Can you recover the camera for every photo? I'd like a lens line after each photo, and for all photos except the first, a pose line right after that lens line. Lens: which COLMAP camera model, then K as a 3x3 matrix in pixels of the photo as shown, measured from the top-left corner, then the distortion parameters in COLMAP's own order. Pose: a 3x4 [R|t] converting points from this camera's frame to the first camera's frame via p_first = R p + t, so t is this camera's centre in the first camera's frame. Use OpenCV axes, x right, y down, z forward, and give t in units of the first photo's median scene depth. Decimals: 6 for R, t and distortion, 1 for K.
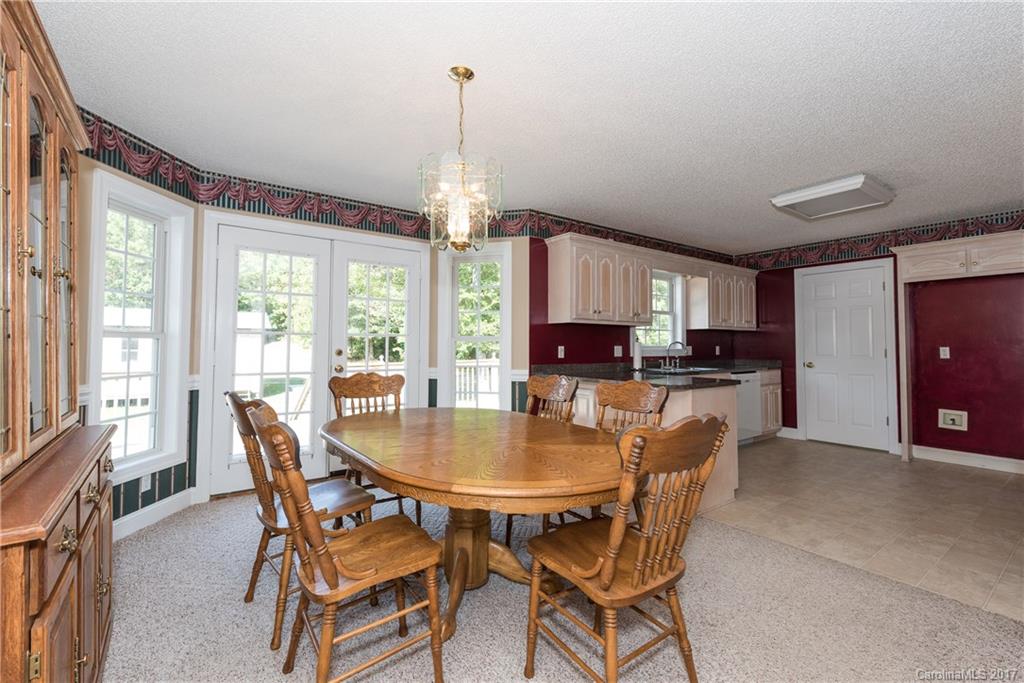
lens RADIAL K [[451.0, 0, 507.6], [0, 451.0, 332.6], [0, 0, 1]] dist [-0.000117, -0.001214]
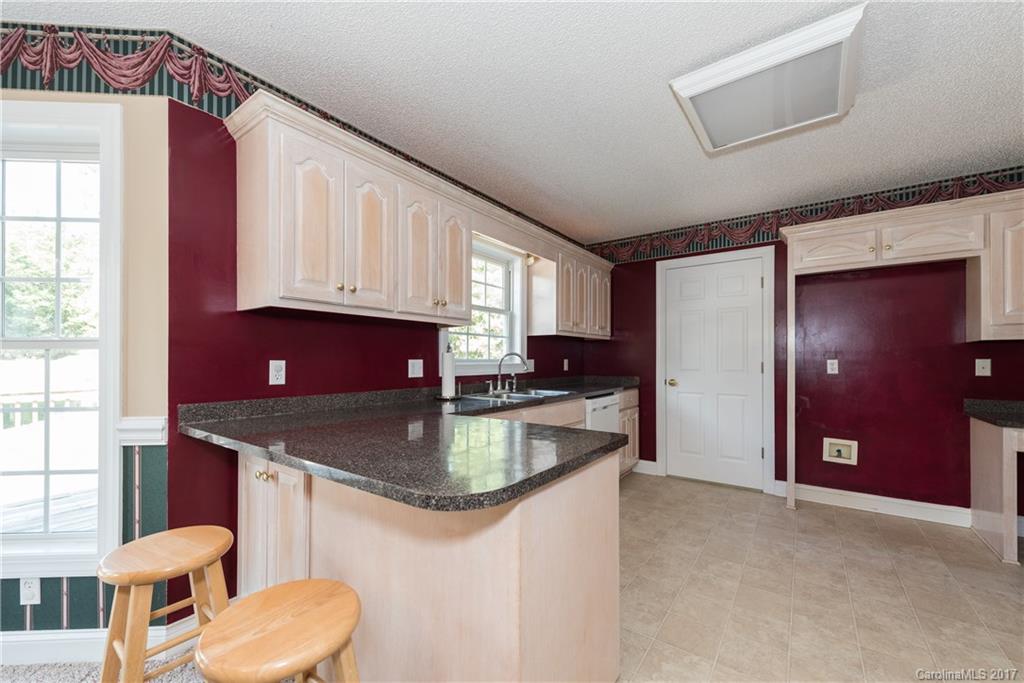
lens RADIAL K [[409.3, 0, 498.1], [0, 409.3, 357.4], [0, 0, 1]] dist [0.007424, -0.002142]
pose [[0.958431, -0.001479, 0.285322, 0.188011], [-0.005424, 0.999711, 0.023399, 0.013458], [-0.285274, -0.023974, 0.958146, 0.440532]]
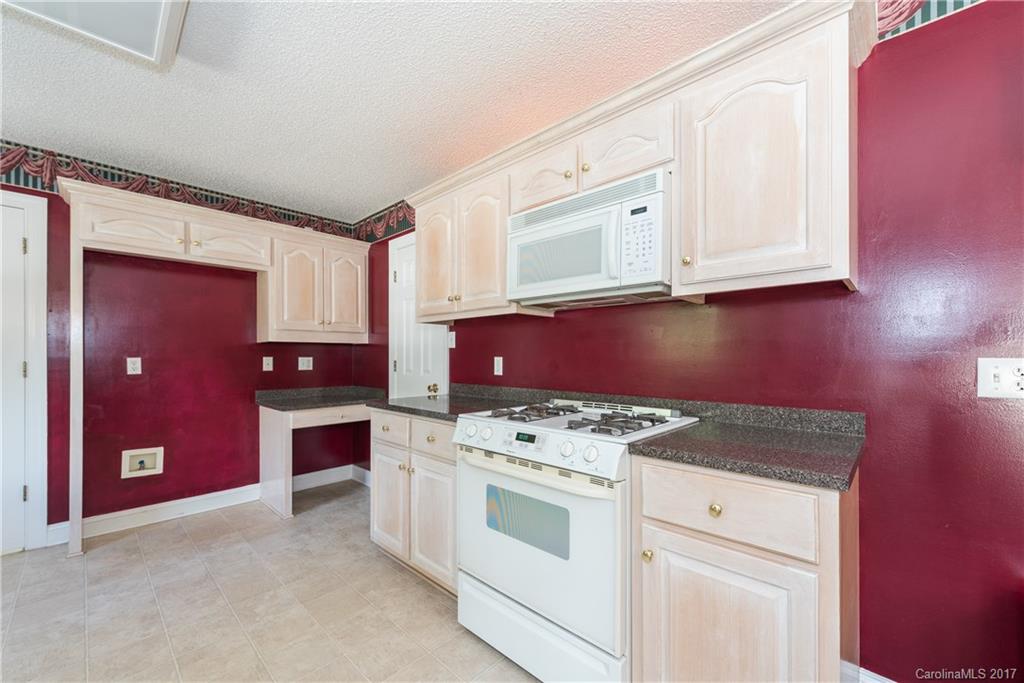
lens RADIAL K [[409.3, 0, 535.7], [0, 409.3, 357.7], [0, 0, 1]] dist [0.007424, -0.002142]
pose [[-0.189877, -0.005759, 0.981791, 0.229583], [-0.028119, 0.999604, 0.000425, 0.013620], [-0.981405, -0.027527, -0.189963, 0.484399]]
